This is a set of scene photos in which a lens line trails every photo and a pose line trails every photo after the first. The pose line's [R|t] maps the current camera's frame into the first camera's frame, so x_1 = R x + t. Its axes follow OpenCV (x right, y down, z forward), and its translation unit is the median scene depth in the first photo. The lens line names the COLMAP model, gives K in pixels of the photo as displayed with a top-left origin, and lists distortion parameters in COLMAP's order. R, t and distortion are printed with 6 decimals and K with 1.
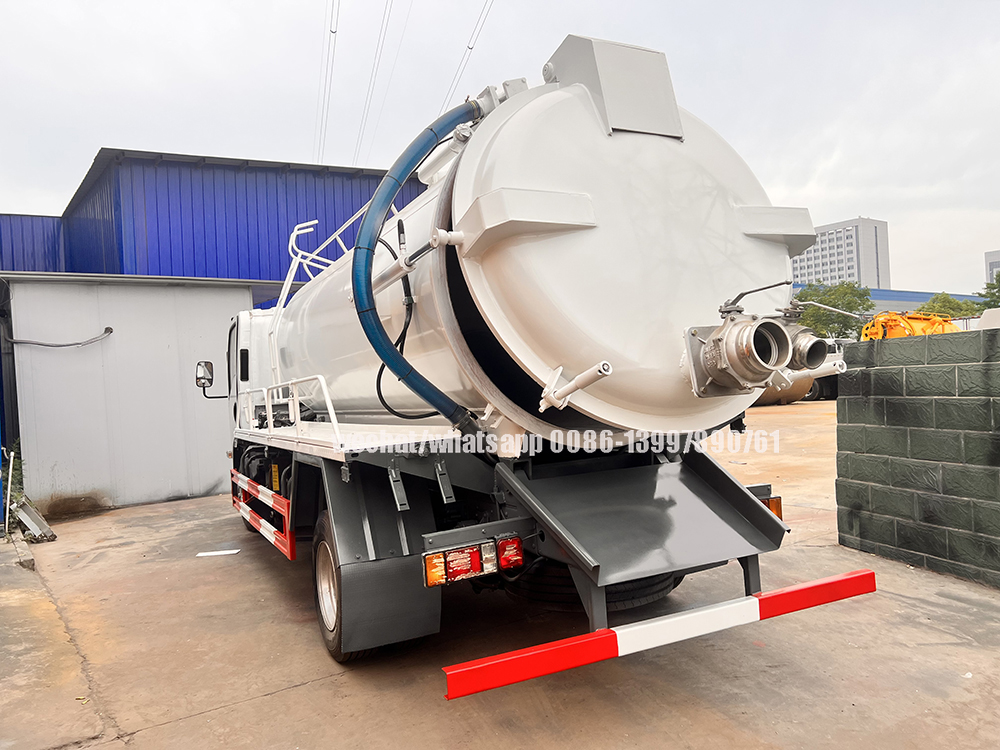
lens RADIAL K [[761.6, 0, 500.1], [0, 761.6, 376.9], [0, 0, 1]] dist [0.044859, -0.052433]
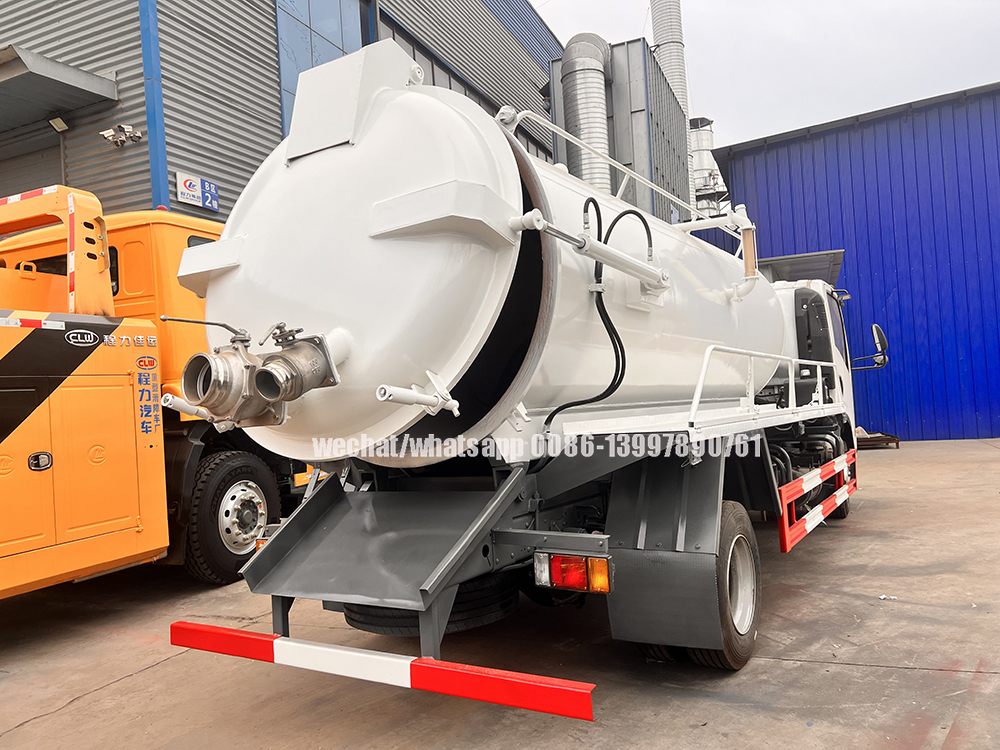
lens RADIAL K [[761.6, 0, 493.1], [0, 761.6, 376.1], [0, 0, 1]] dist [0.044859, -0.052433]
pose [[0.513166, -0.005764, -0.858270, 1.049551], [0.043239, 0.998881, 0.019145, -0.036699], [0.857200, -0.046935, 0.512841, 0.621652]]
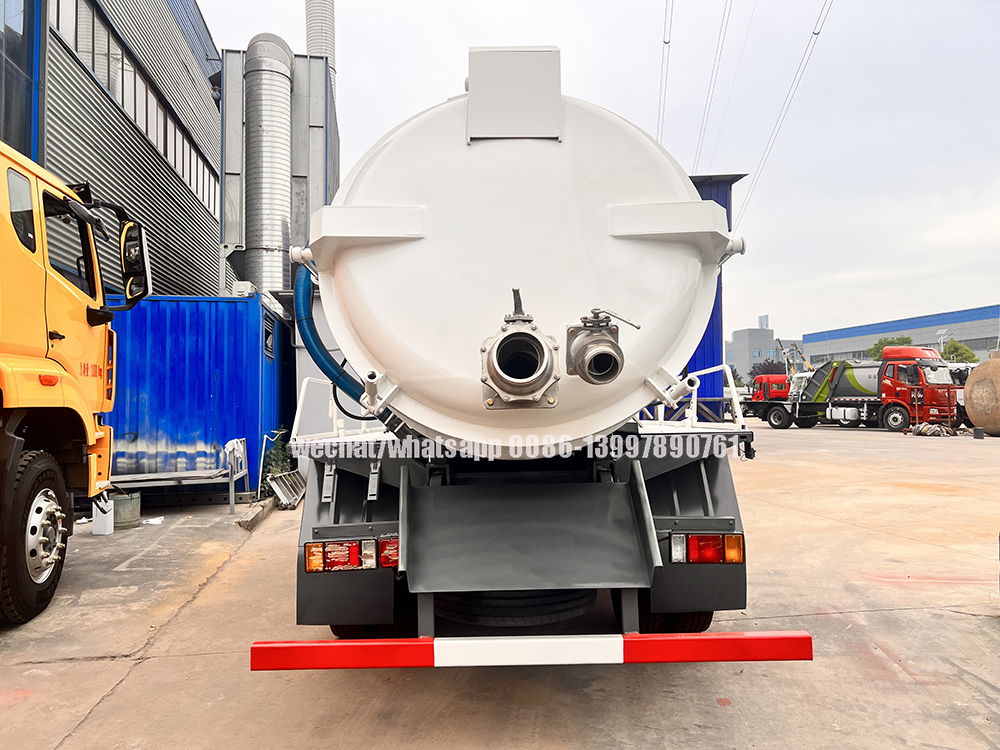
lens RADIAL K [[761.6, 0, 496.2], [0, 761.6, 373.3], [0, 0, 1]] dist [0.044859, -0.052433]
pose [[0.894658, 0.025002, -0.446051, 0.563320], [-0.031726, 0.999468, -0.007613, -0.010076], [0.445624, 0.020963, 0.894975, 0.115664]]
